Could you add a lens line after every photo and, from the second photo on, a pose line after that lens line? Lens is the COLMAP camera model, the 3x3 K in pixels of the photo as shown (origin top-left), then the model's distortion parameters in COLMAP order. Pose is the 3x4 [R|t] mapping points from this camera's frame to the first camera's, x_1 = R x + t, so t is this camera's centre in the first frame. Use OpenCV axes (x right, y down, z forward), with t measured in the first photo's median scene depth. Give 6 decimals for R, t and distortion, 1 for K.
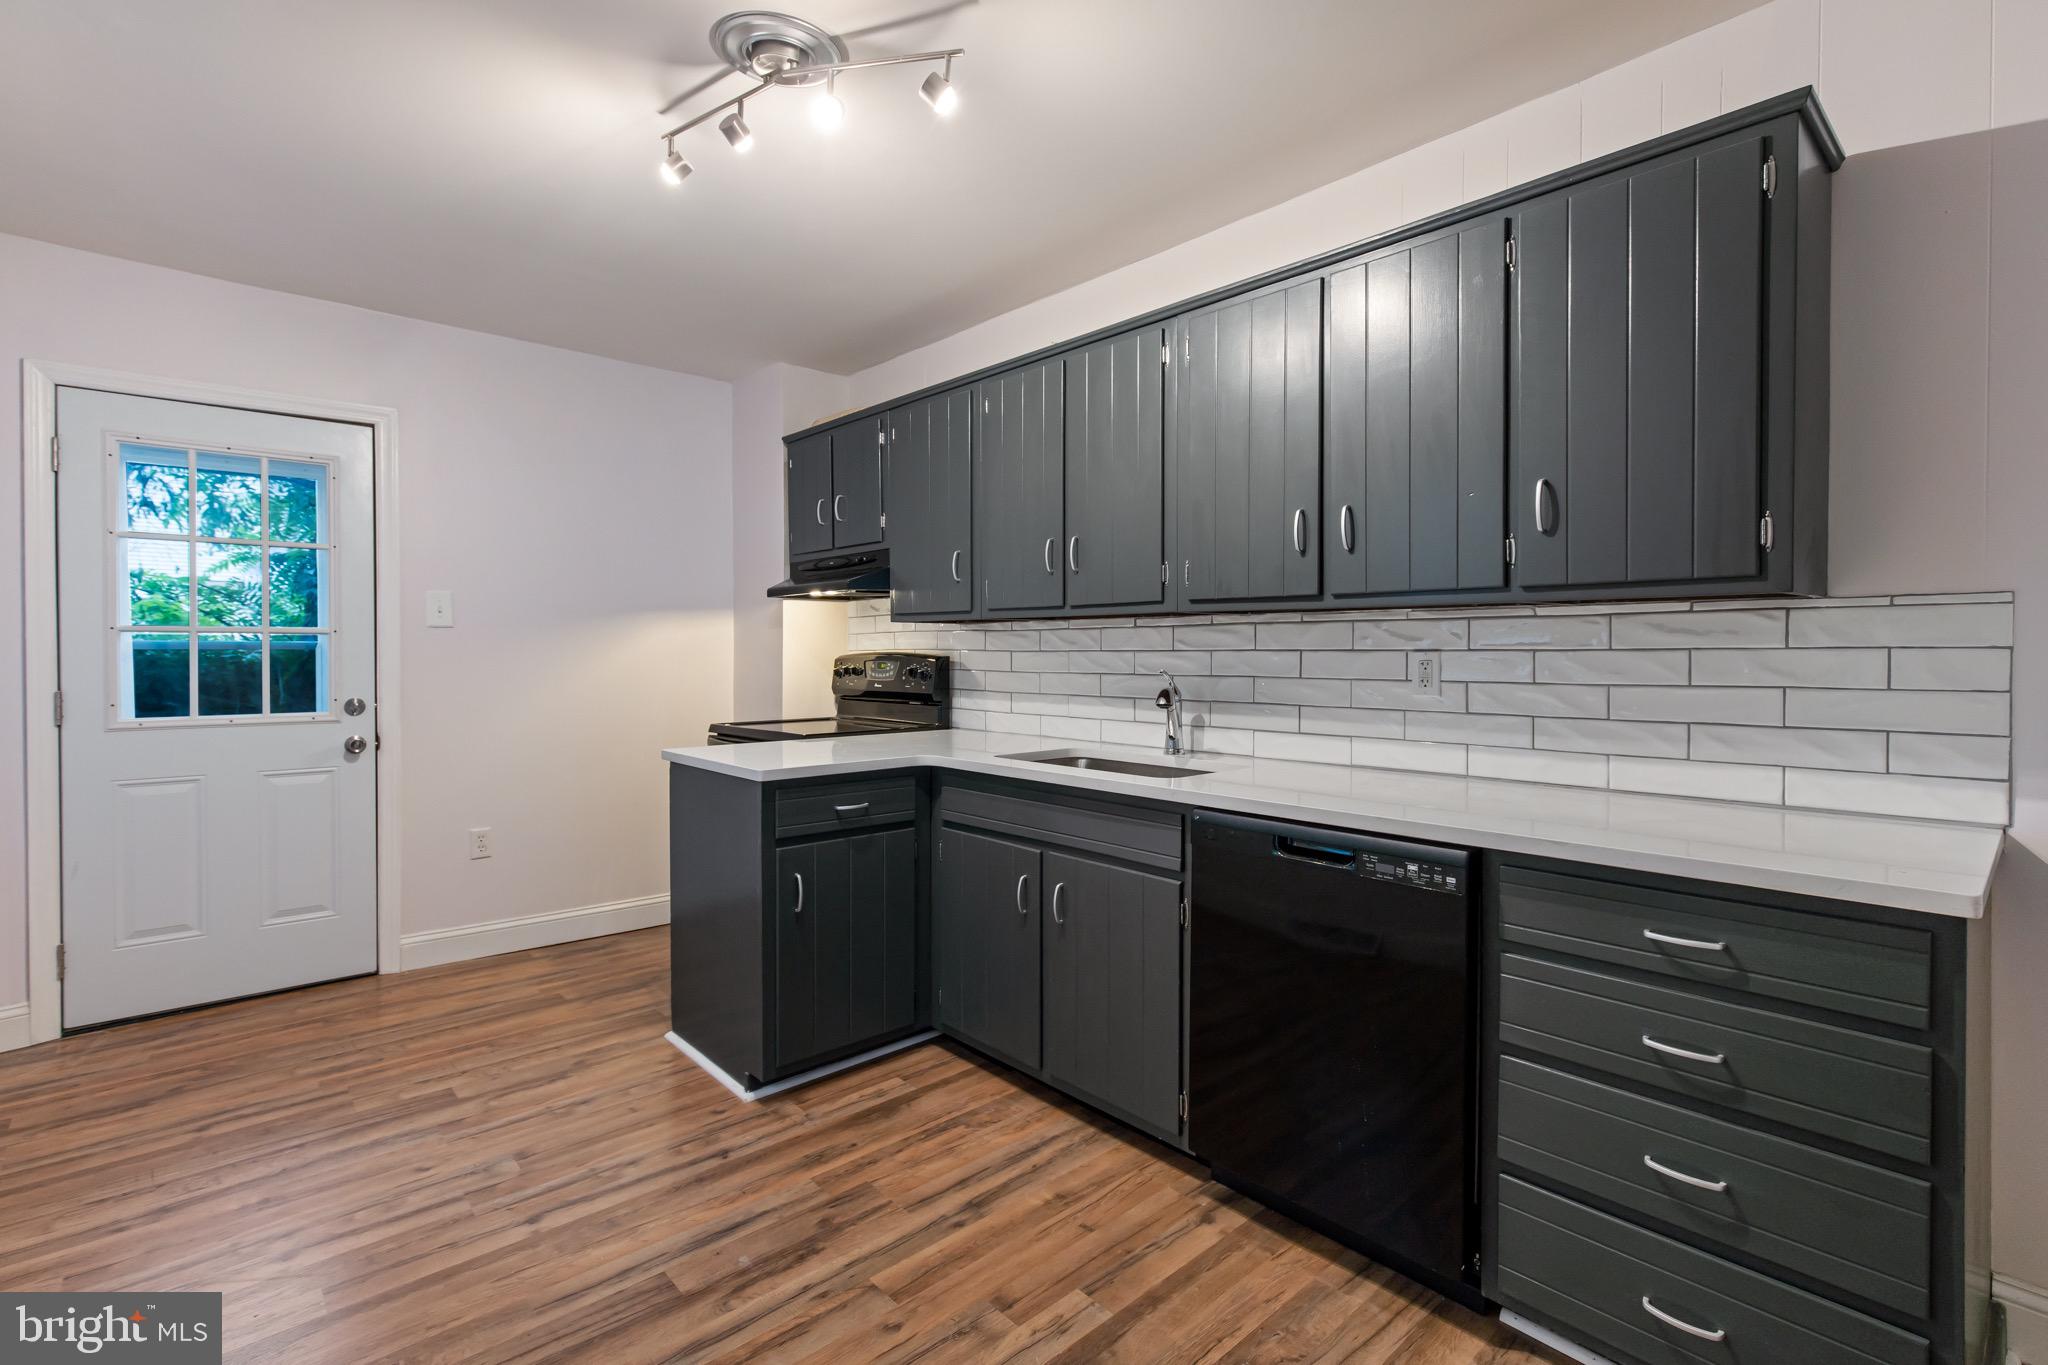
lens RADIAL K [[977.8, 0, 1125.1], [0, 977.8, 712.6], [0, 0, 1]] dist [0.001625, 0.000127]
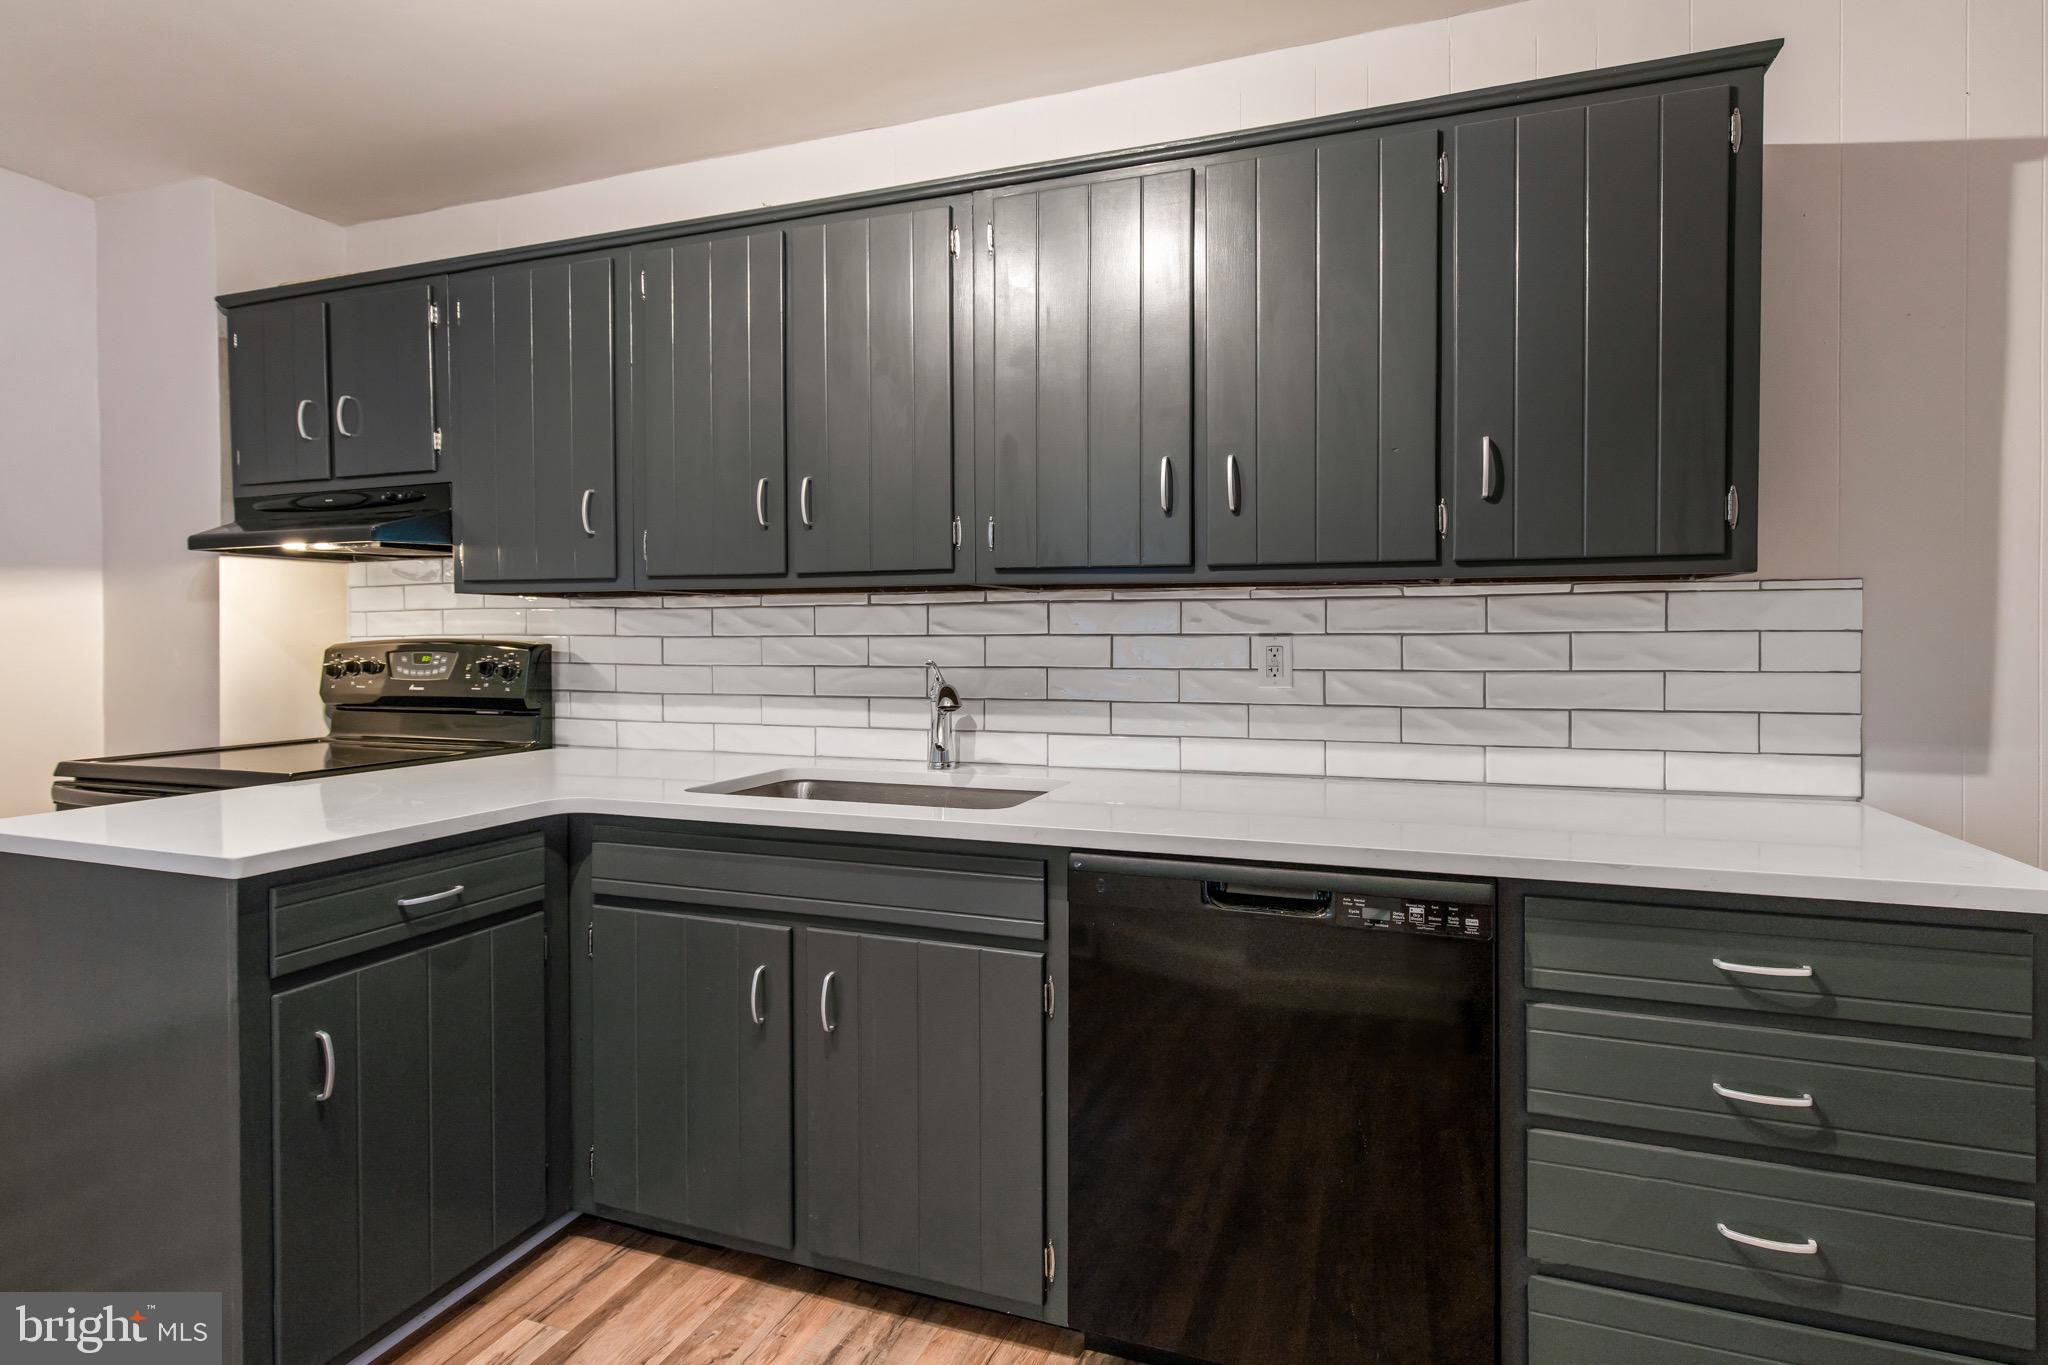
lens RADIAL K [[907.7, 0, 1126.8], [0, 907.7, 675.3], [0, 0, 1]] dist [0.003819, -0.000128]
pose [[0.881061, -0.021026, 0.472536, -0.170089], [0.031283, 0.999414, -0.013858, -0.018228], [-0.471967, 0.026992, 0.881203, 0.314233]]
